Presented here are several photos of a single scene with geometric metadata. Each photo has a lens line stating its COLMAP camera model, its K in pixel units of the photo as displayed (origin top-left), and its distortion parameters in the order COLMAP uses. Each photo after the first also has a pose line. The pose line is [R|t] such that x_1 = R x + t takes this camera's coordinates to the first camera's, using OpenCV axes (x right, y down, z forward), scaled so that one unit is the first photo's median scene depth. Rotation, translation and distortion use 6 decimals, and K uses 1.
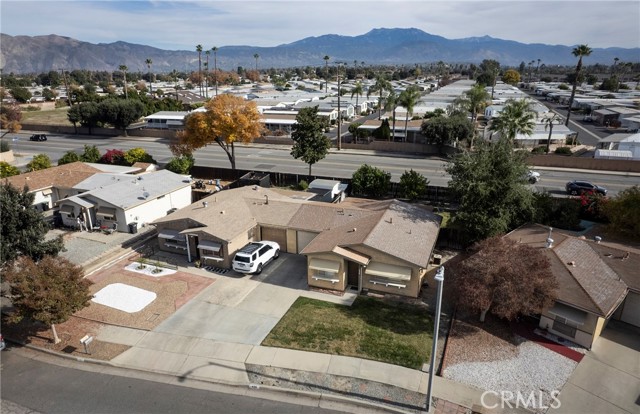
lens RADIAL K [[390.3, 0, 320.0], [0, 390.3, 235.0], [0, 0, 1]] dist [-0.045790, 0.036188]
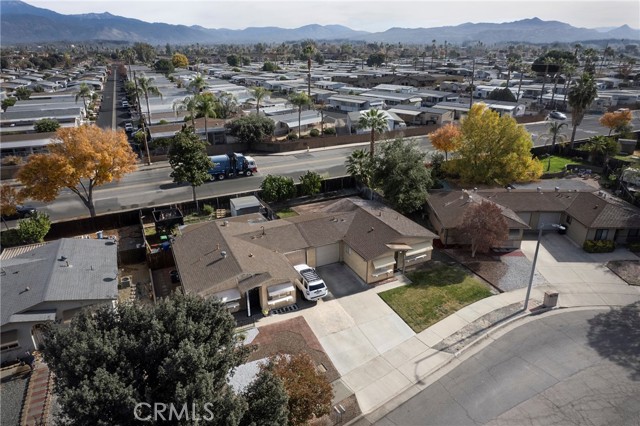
lens RADIAL K [[400.7, 0, 320.0], [0, 400.7, 213.0], [0, 0, 1]] dist [-0.024513, -0.000439]
pose [[0.688386, -0.273610, 0.671761, -0.686877], [0.281557, 0.954302, 0.100165, -0.186896], [-0.668469, 0.120187, 0.733965, 0.129974]]
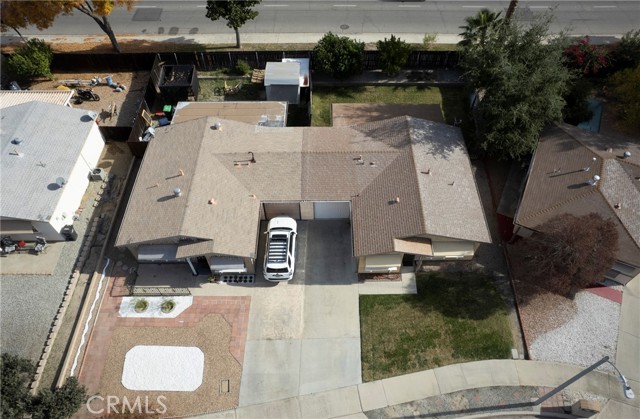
lens RADIAL K [[406.9, 0, 334.3], [0, 406.9, 249.7], [0, 0, 1]] dist [-0.046758, 0.041596]
pose [[0.924493, -0.308875, 0.223403, -0.209489], [0.128086, 0.803681, 0.581112, -0.357850], [-0.359035, -0.508619, 0.782560, 0.240322]]
